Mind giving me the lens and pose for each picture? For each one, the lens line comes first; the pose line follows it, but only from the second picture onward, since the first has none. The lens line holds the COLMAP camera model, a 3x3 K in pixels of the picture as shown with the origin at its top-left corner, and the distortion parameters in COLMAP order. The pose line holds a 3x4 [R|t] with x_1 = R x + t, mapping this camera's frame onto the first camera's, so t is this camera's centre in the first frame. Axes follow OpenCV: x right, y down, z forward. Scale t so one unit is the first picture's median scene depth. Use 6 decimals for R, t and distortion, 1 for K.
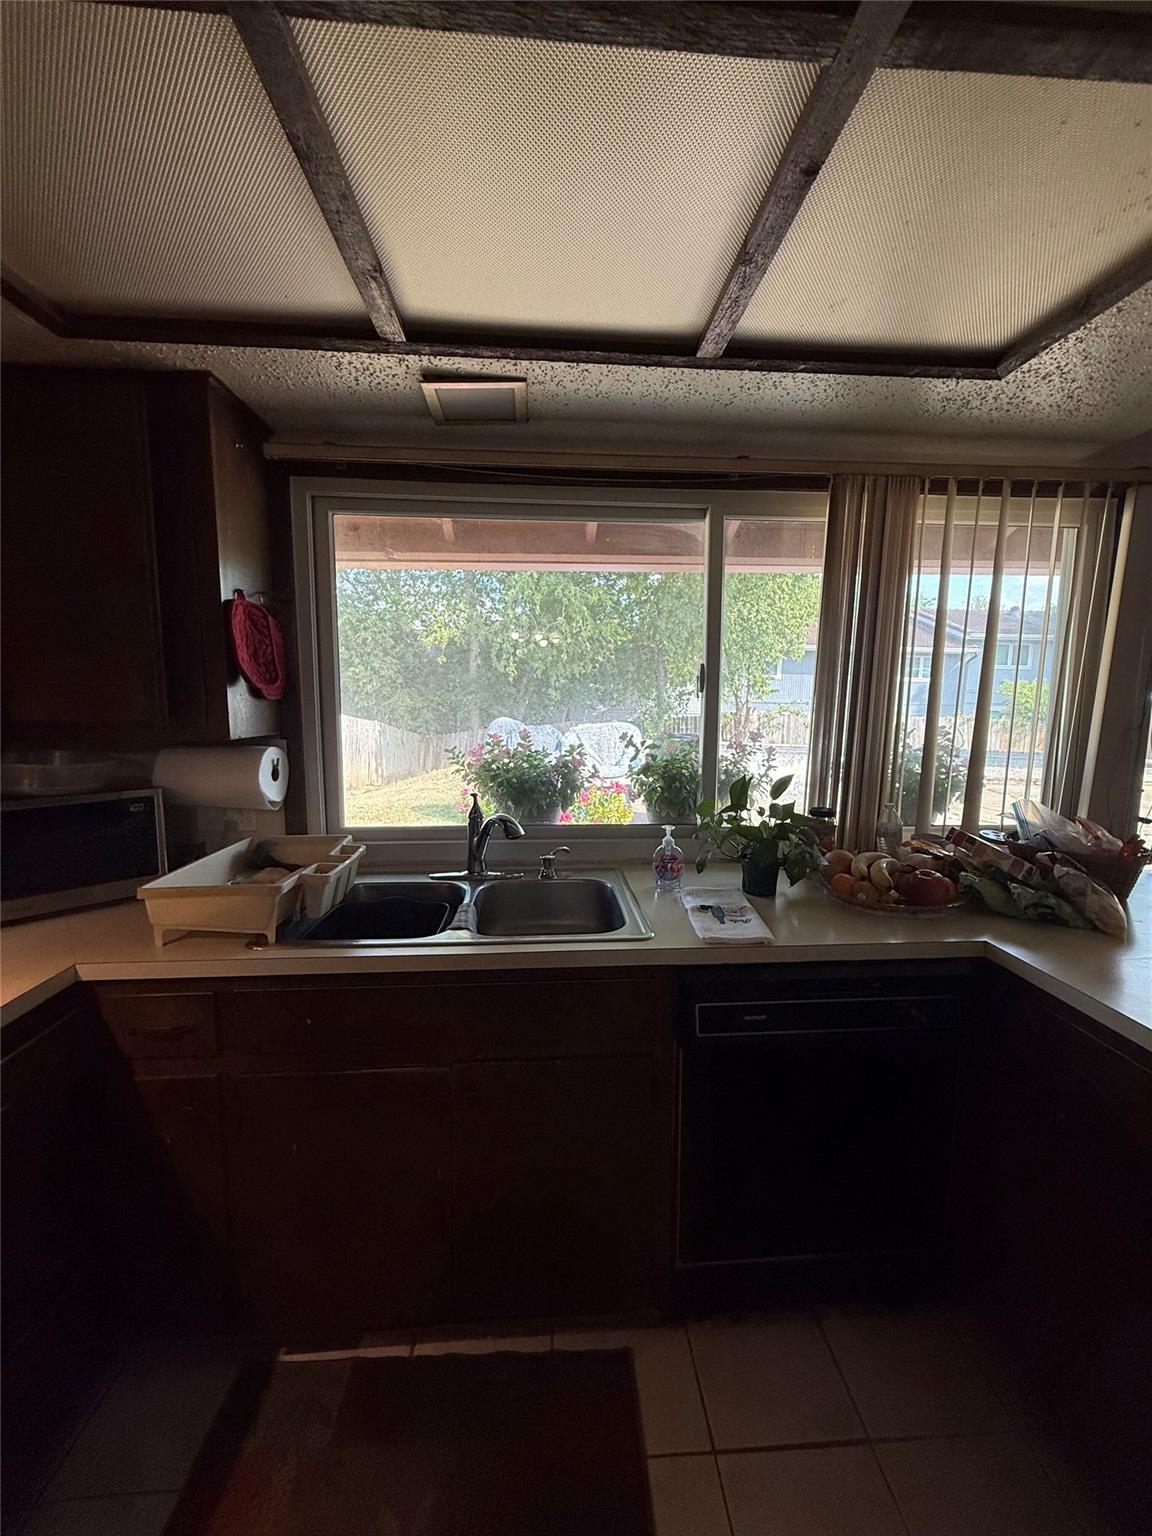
lens RADIAL K [[613.9, 0, 579.9], [0, 613.9, 764.0], [0, 0, 1]] dist [0.000791, -0.000045]
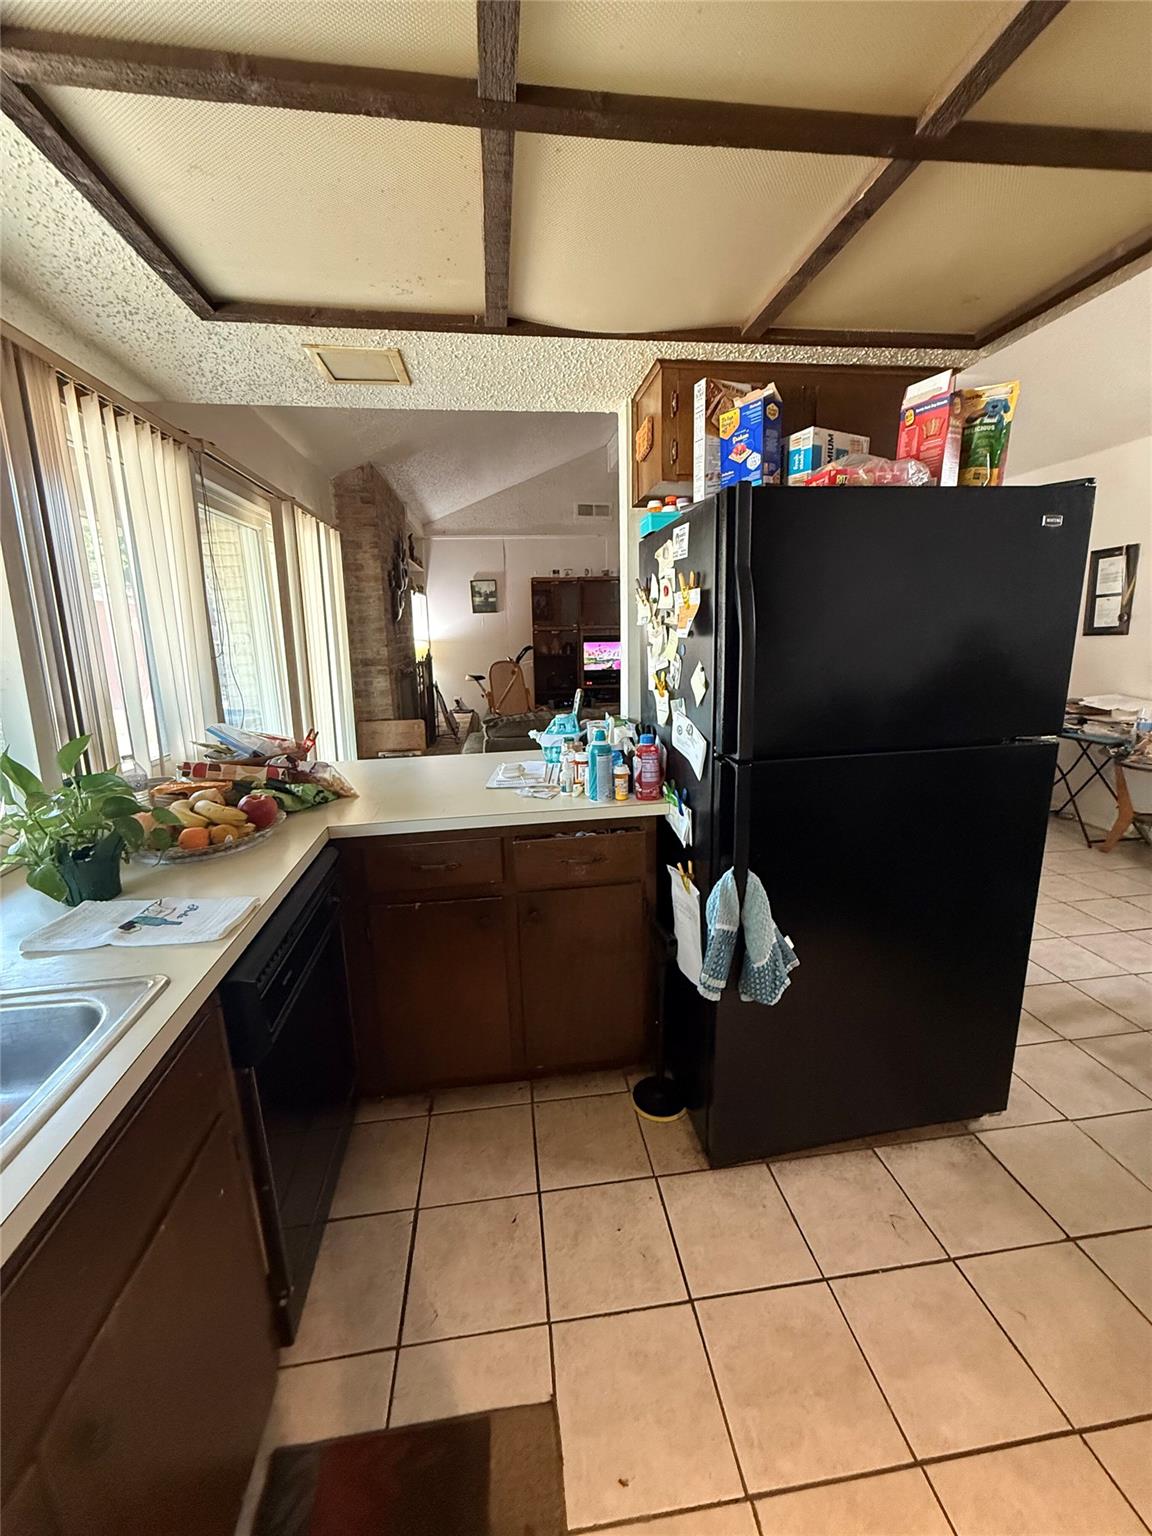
lens RADIAL K [[613.9, 0, 579.9], [0, 613.9, 764.0], [0, 0, 1]] dist [0.000791, -0.000045]
pose [[-0.124092, -0.206162, 0.970618, -0.546557], [0.118108, 0.968155, 0.220739, -0.048350], [-0.985217, 0.142030, -0.095791, 0.548269]]
